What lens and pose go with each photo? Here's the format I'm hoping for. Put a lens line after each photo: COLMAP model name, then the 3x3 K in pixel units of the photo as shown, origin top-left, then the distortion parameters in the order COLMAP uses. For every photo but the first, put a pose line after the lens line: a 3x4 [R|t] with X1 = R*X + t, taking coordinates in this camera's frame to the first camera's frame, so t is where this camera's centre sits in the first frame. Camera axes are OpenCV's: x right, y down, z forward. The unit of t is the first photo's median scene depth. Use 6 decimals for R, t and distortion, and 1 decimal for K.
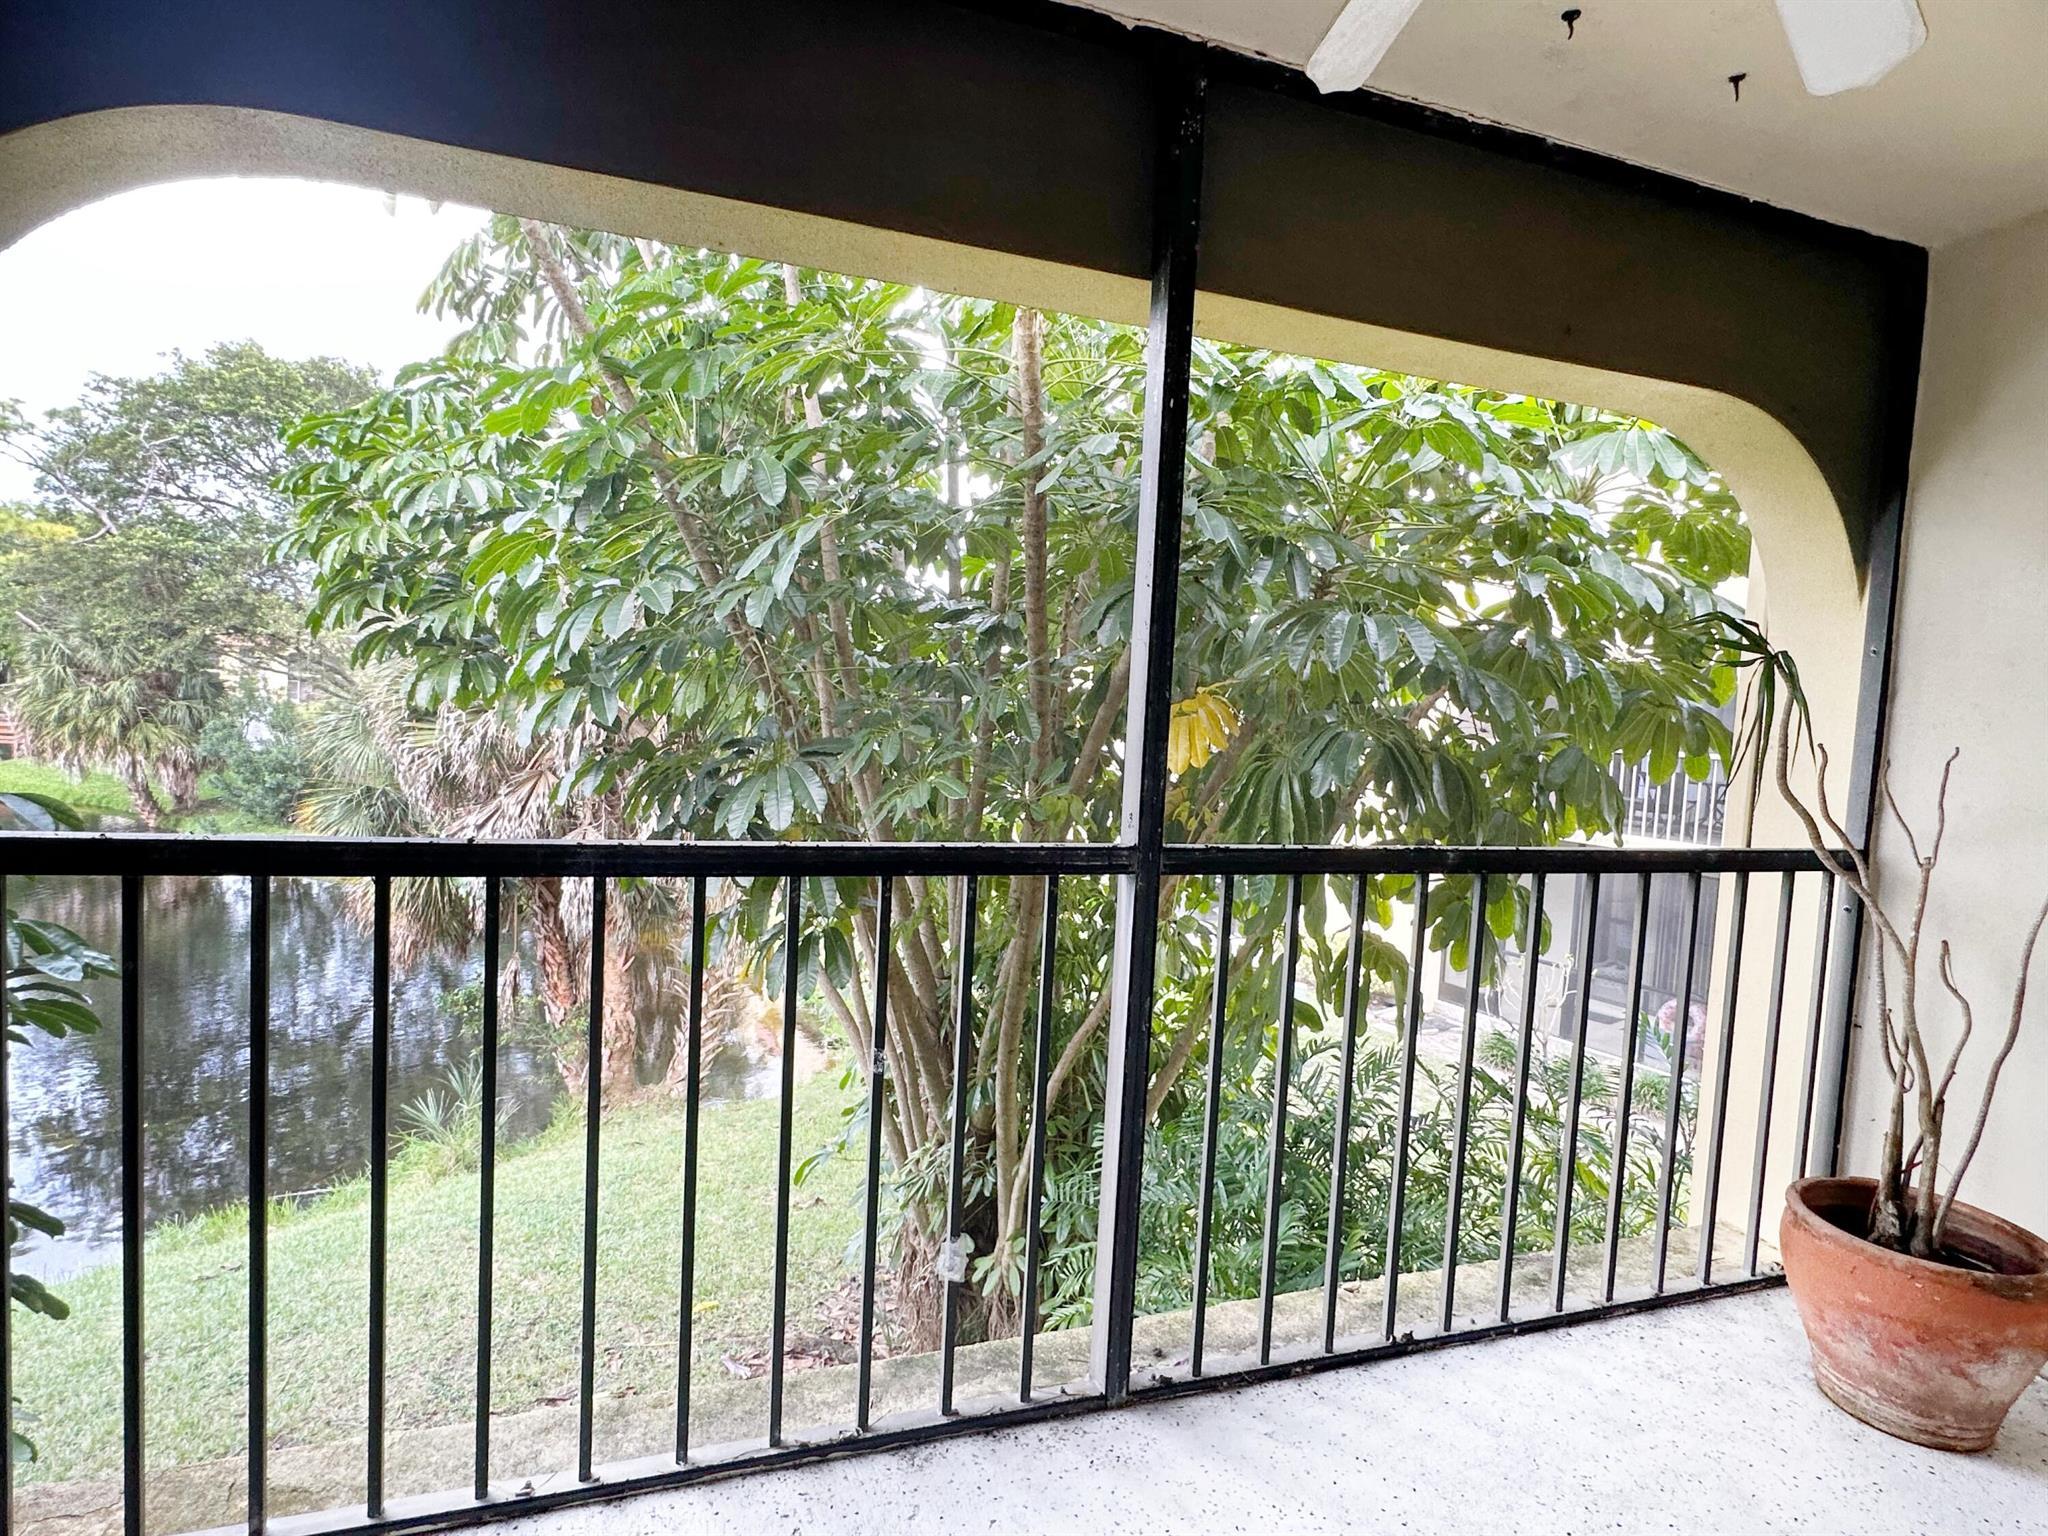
lens RADIAL K [[1109.6, 0, 1025.0], [0, 1109.6, 778.7], [0, 0, 1]] dist [-0.001839, 0.000324]
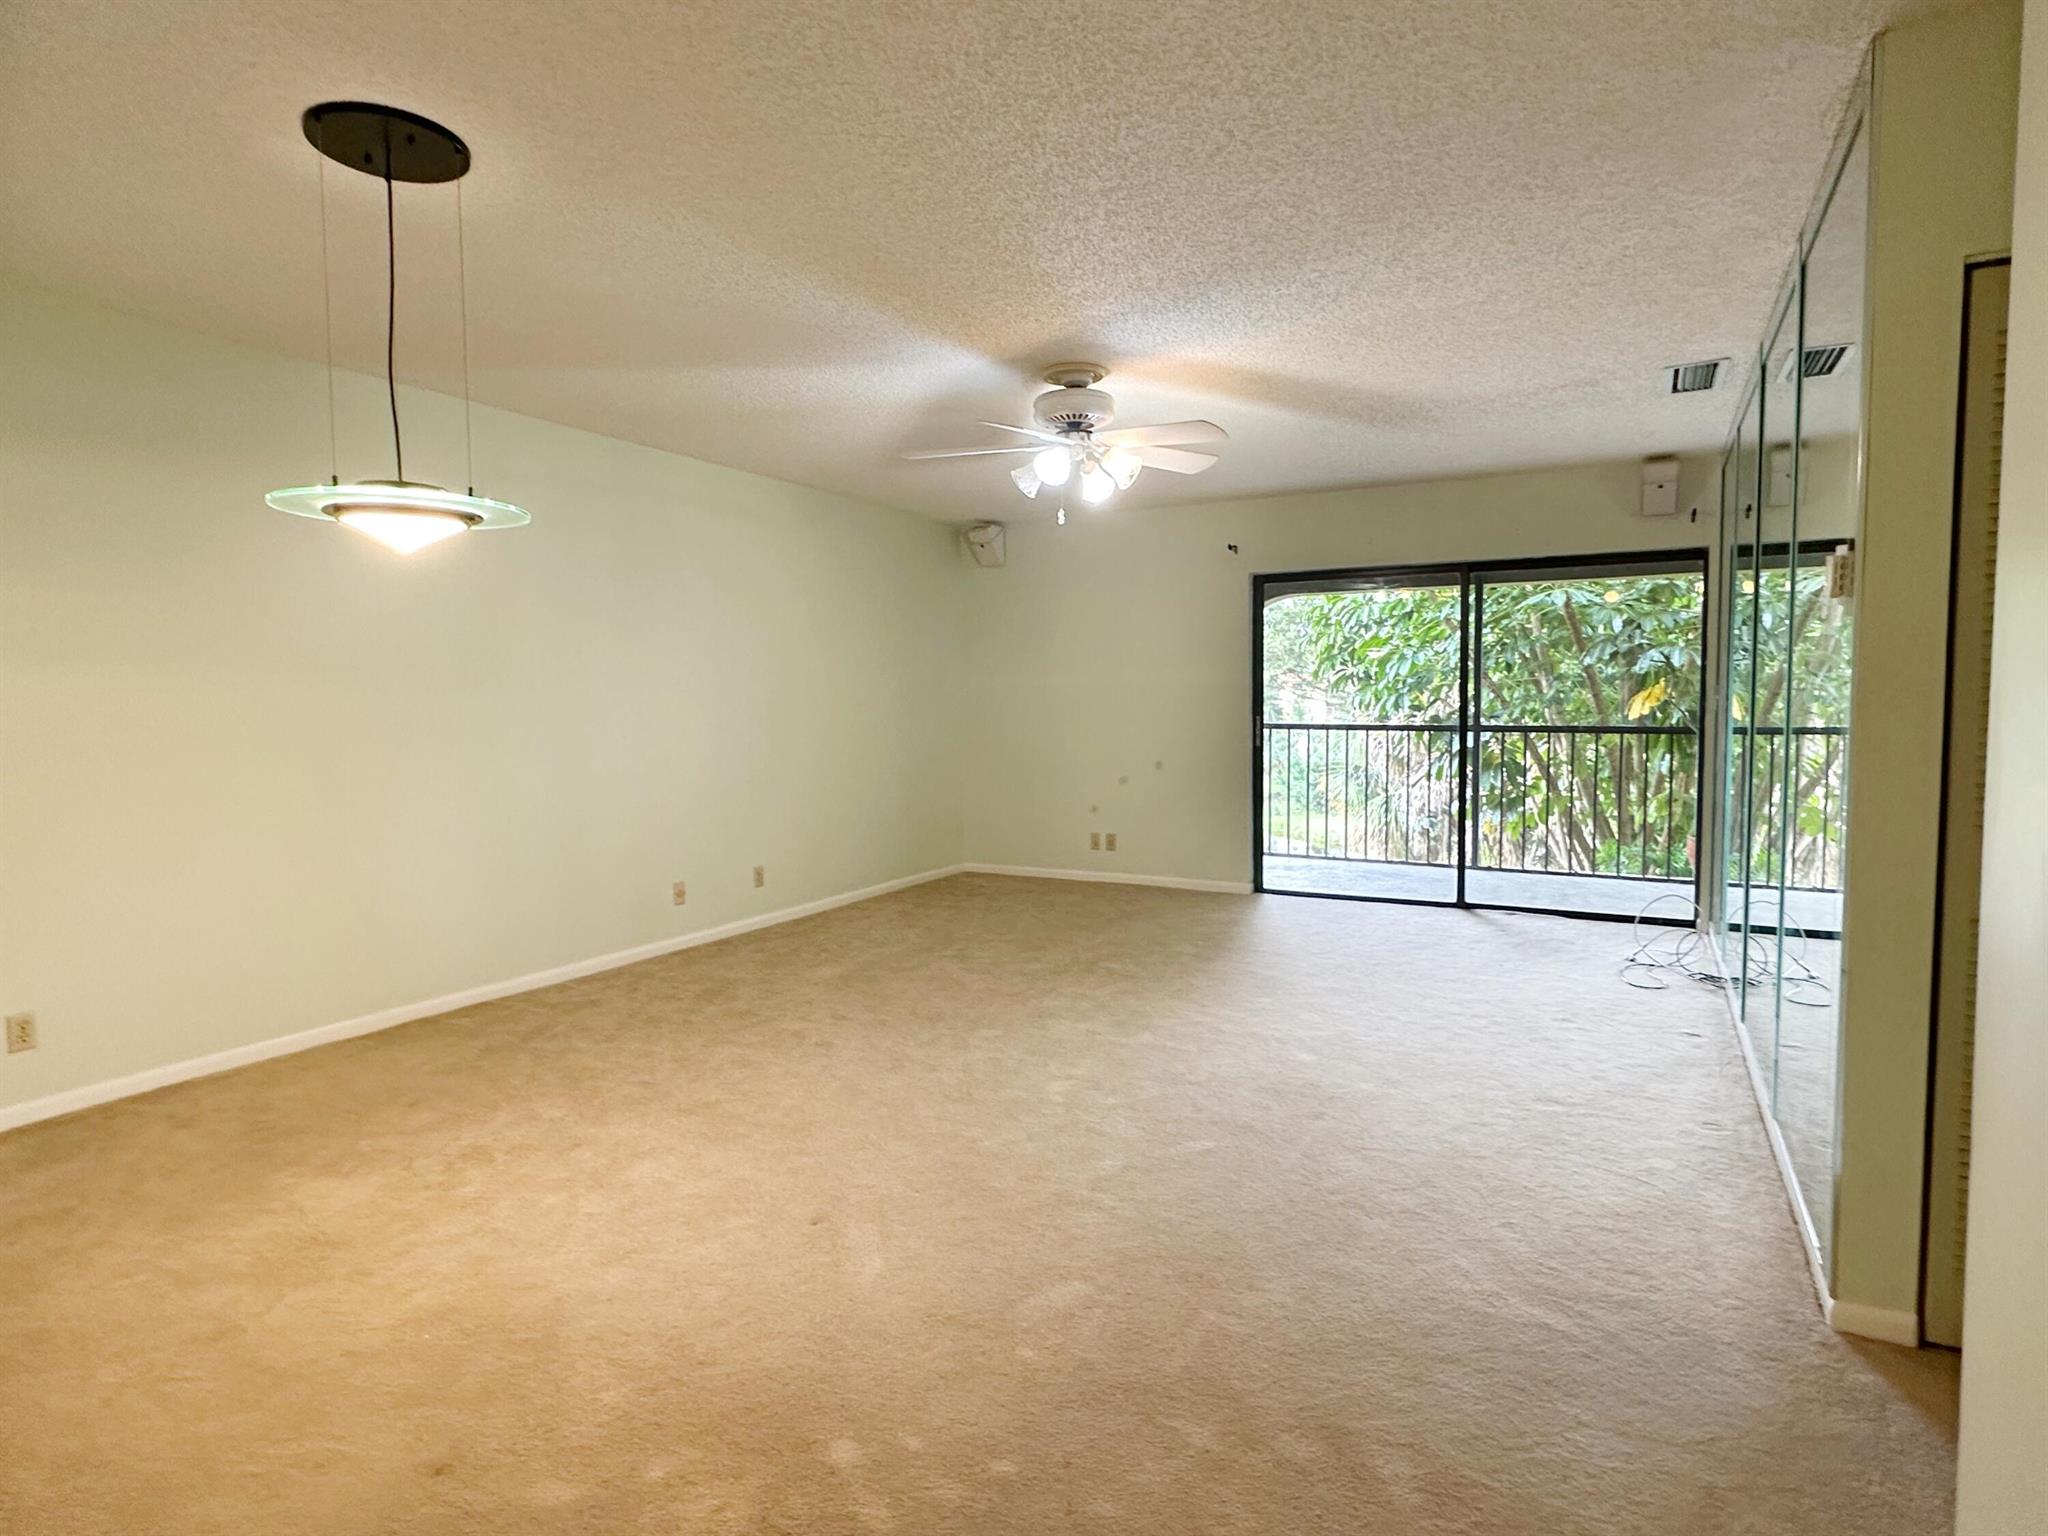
lens RADIAL K [[1109.6, 0, 1019.6], [0, 1109.6, 755.8], [0, 0, 1]] dist [-0.001839, 0.000324]
pose [[0.653902, -0.018143, -0.756361, 0.730022], [-0.008017, 0.999490, -0.030906, 0.109774], [0.756536, 0.026273, 0.653424, -1.012252]]
